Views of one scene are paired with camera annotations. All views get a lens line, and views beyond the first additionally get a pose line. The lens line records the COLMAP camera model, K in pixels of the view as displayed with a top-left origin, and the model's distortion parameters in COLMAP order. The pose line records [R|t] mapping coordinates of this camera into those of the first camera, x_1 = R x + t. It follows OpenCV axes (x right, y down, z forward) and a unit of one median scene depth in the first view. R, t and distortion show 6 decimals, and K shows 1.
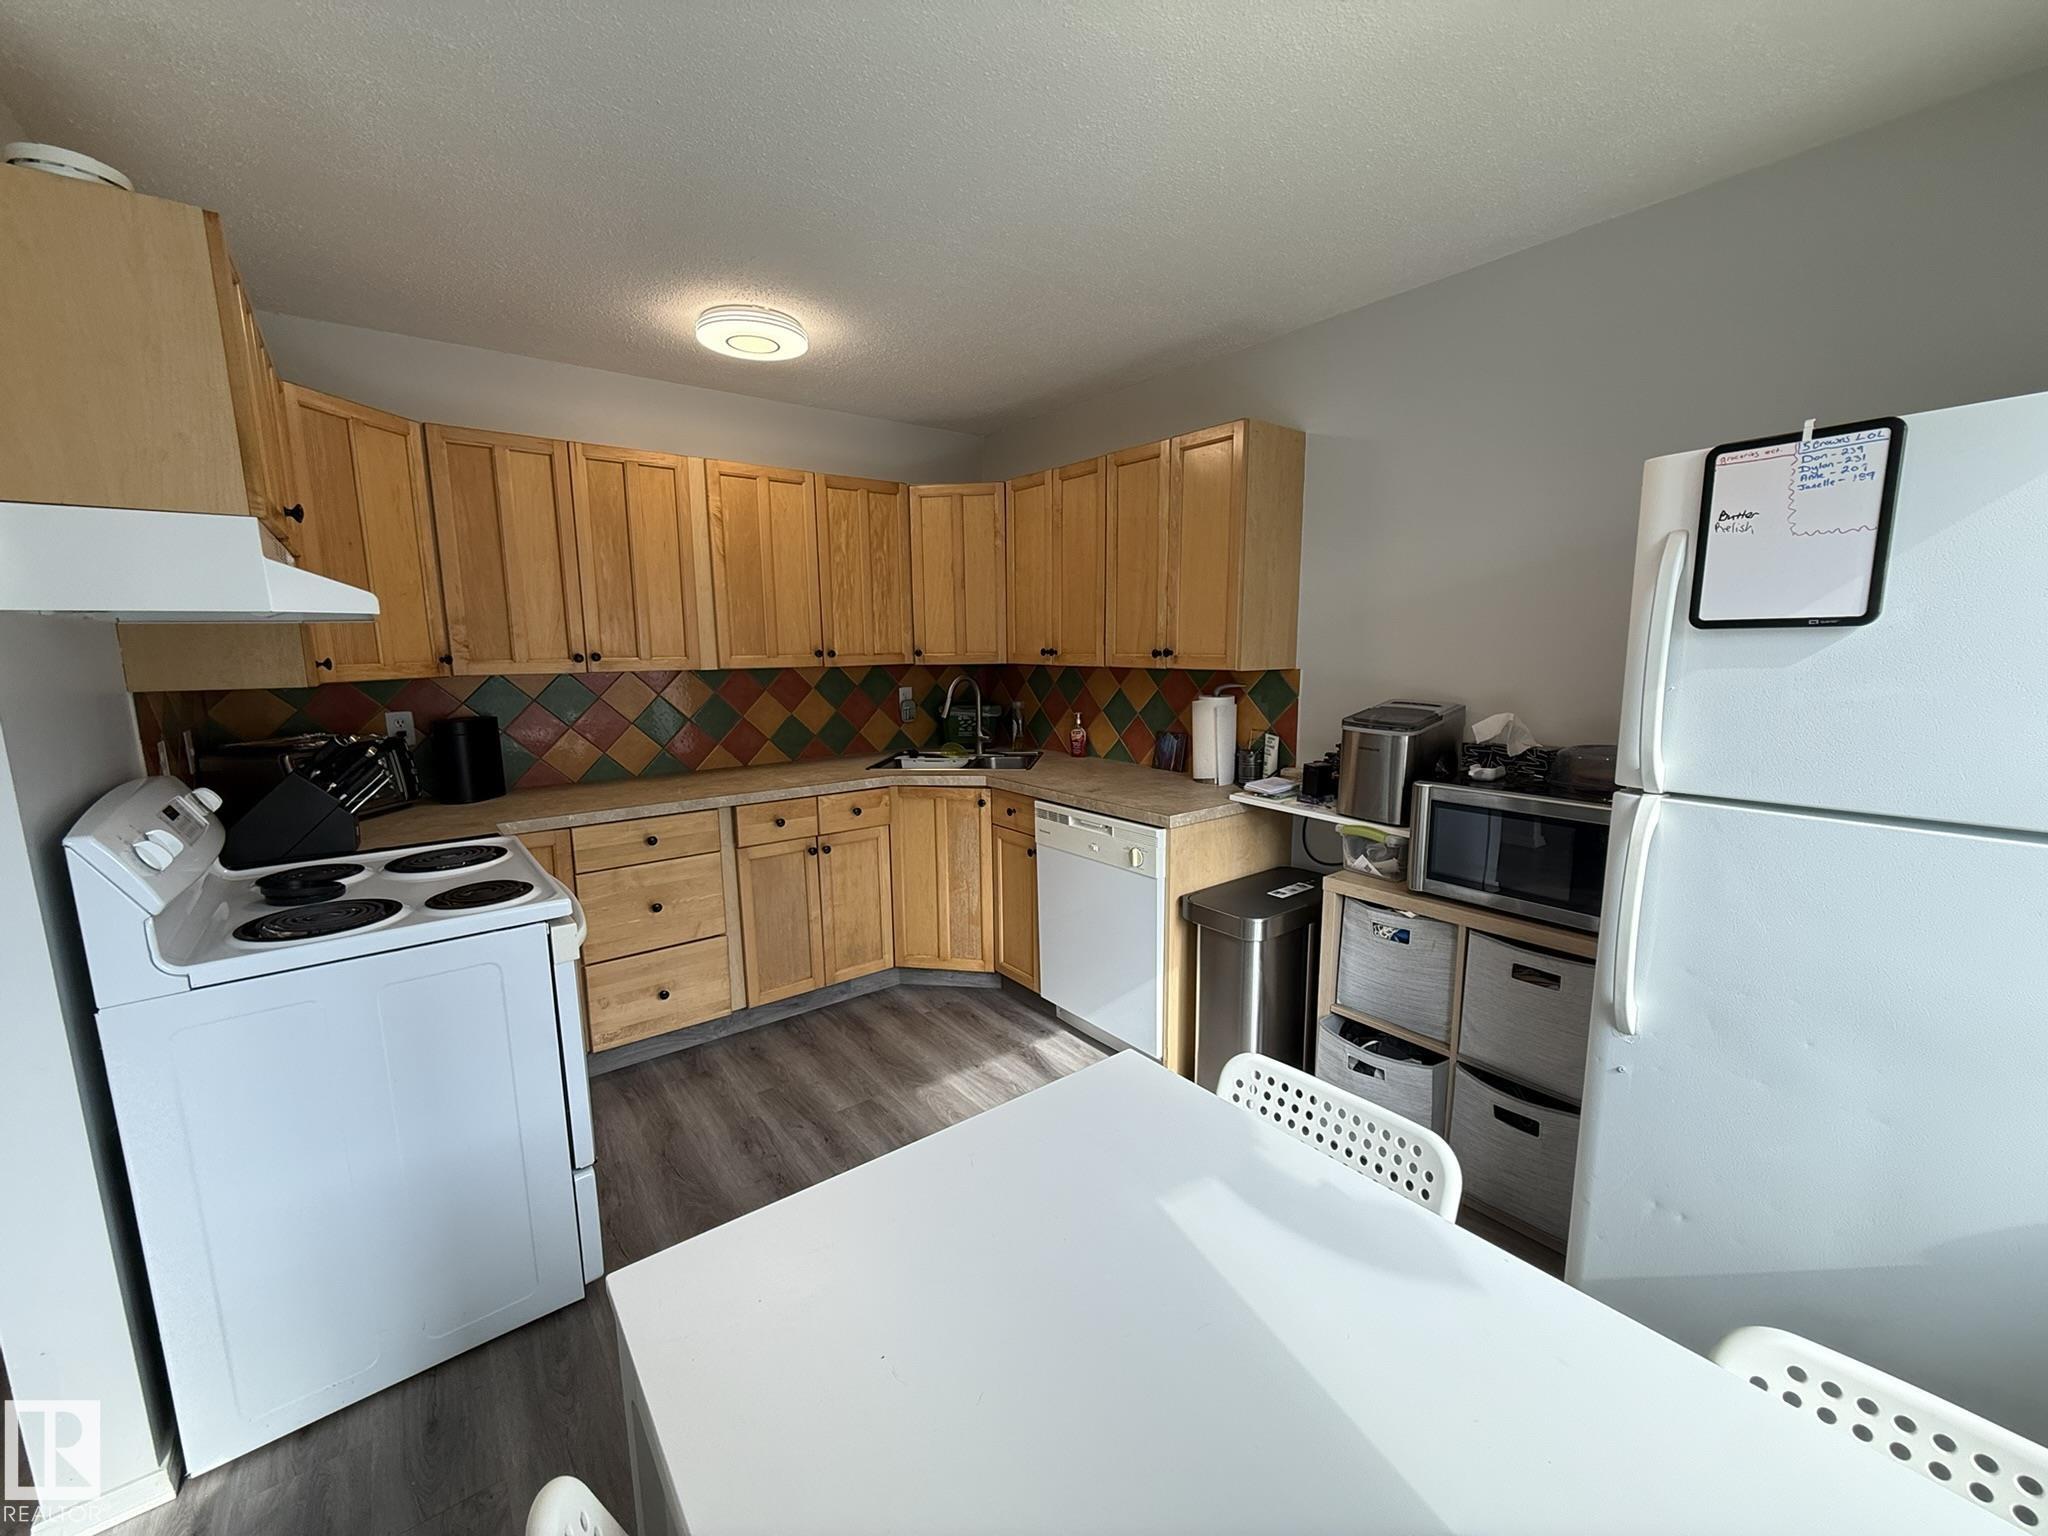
lens RADIAL K [[812.3, 0, 1028.9], [0, 812.3, 770.2], [0, 0, 1]] dist [0.000043, -0.000162]
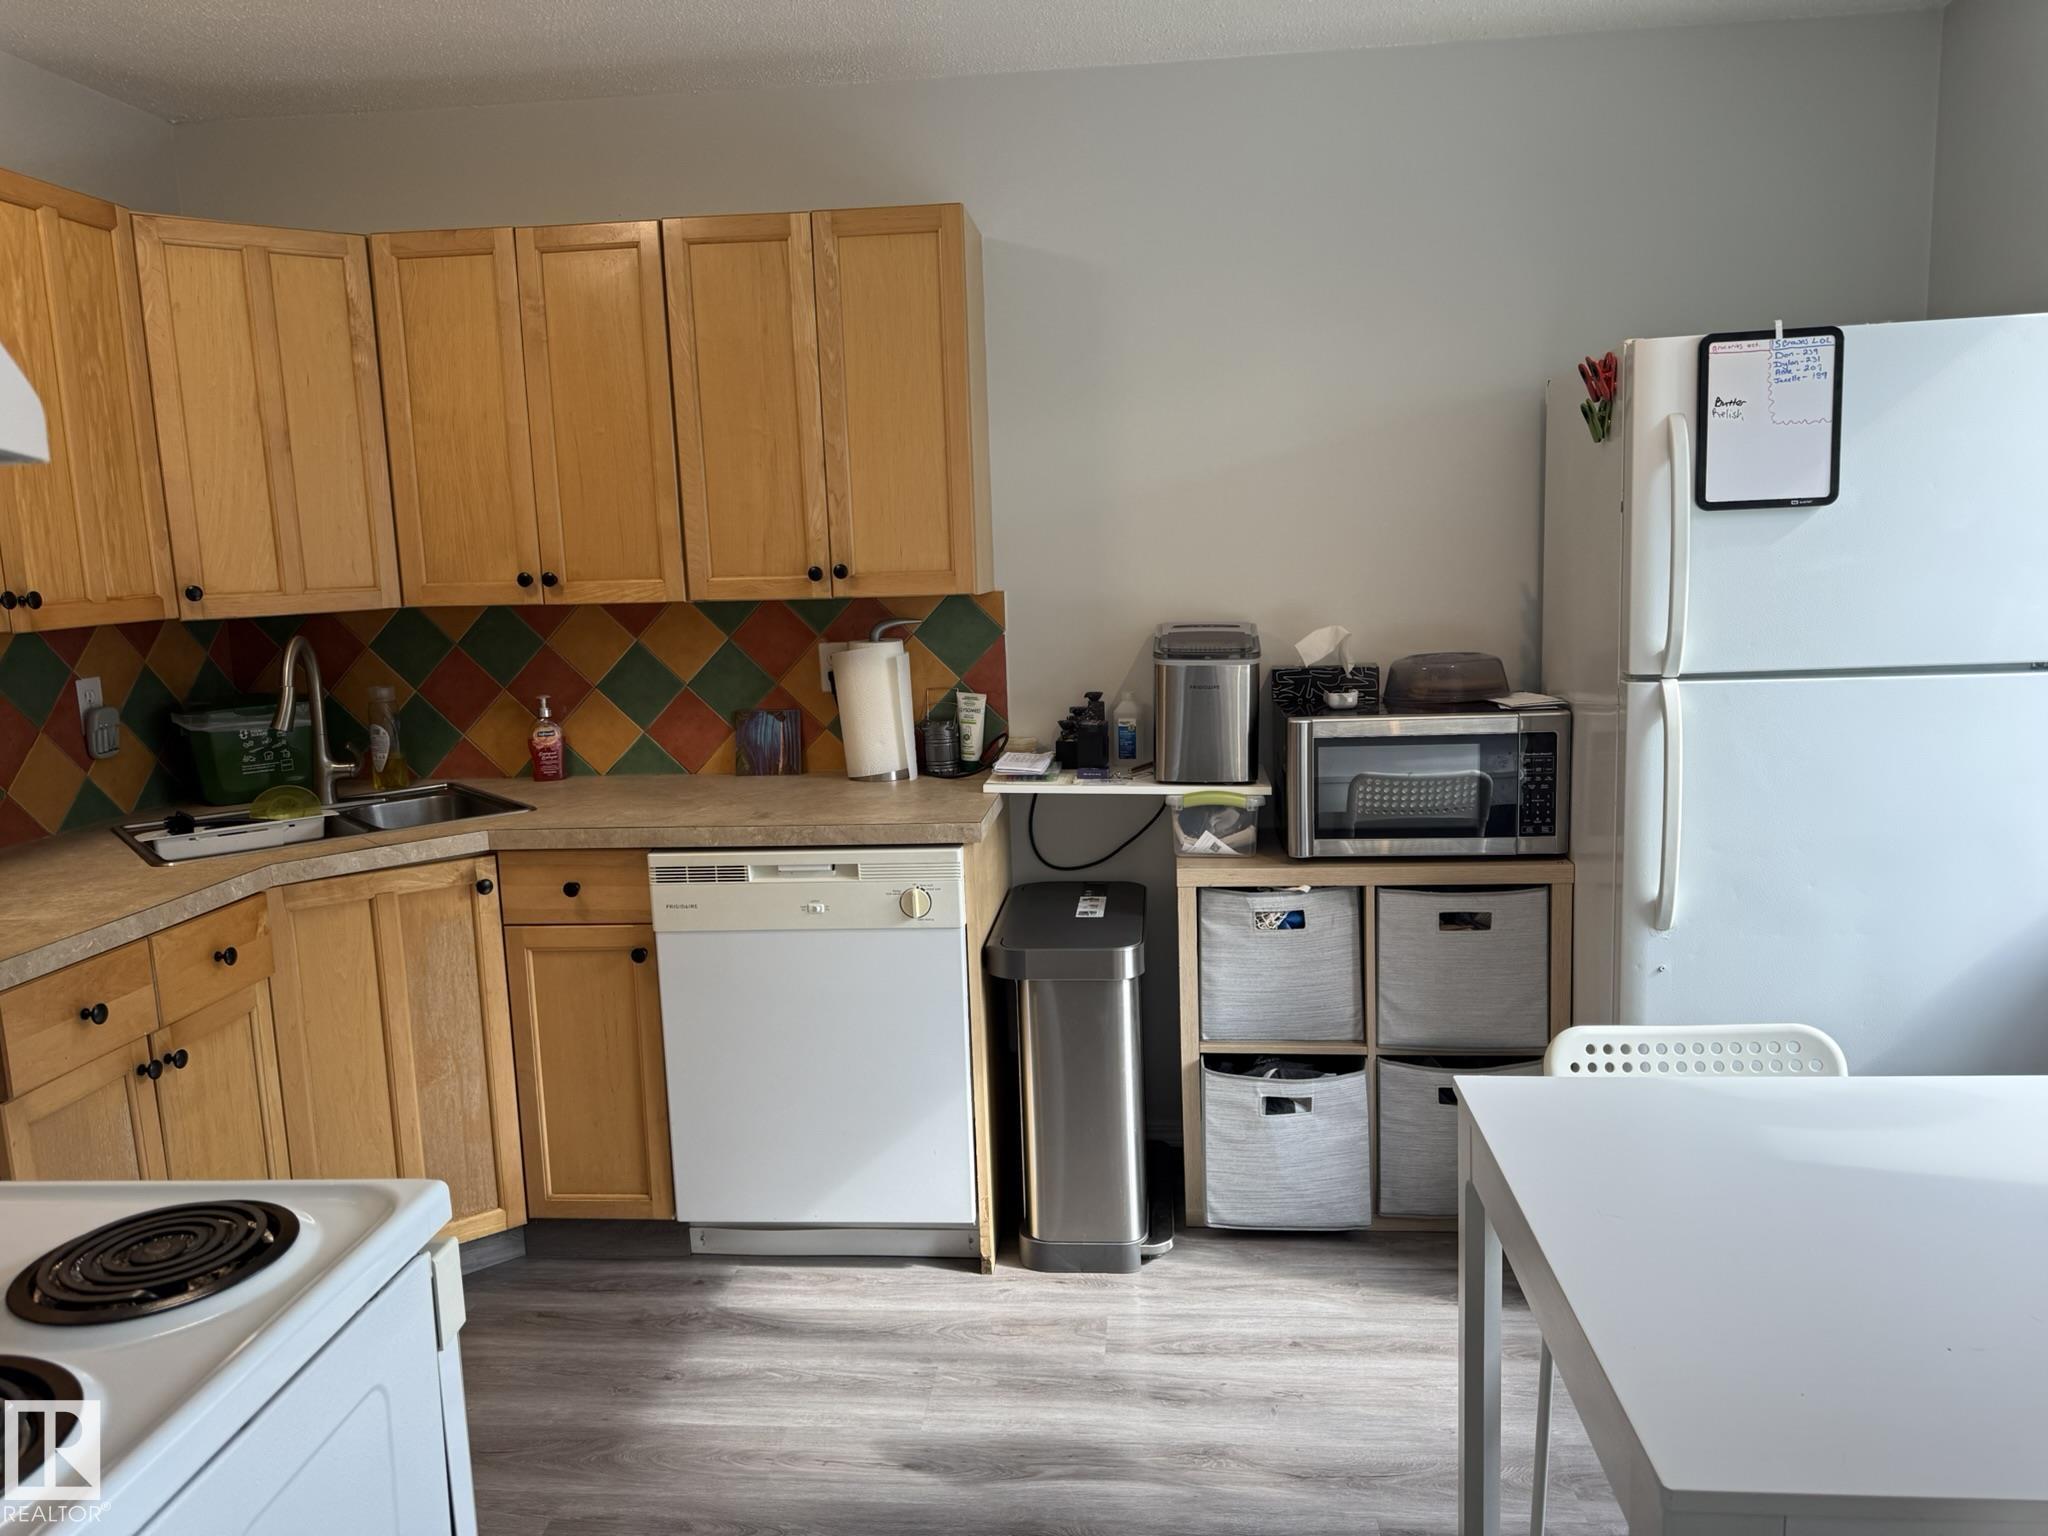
lens RADIAL K [[1437.9, 0, 1024.0], [0, 1437.9, 768.0], [0, 0, 1]] dist [0.107743, -0.163942]
pose [[0.685898, -0.123306, 0.717175, -0.506995], [0.141081, 0.989373, 0.035177, -0.017473], [-0.713891, 0.077051, 0.696005, 0.159815]]
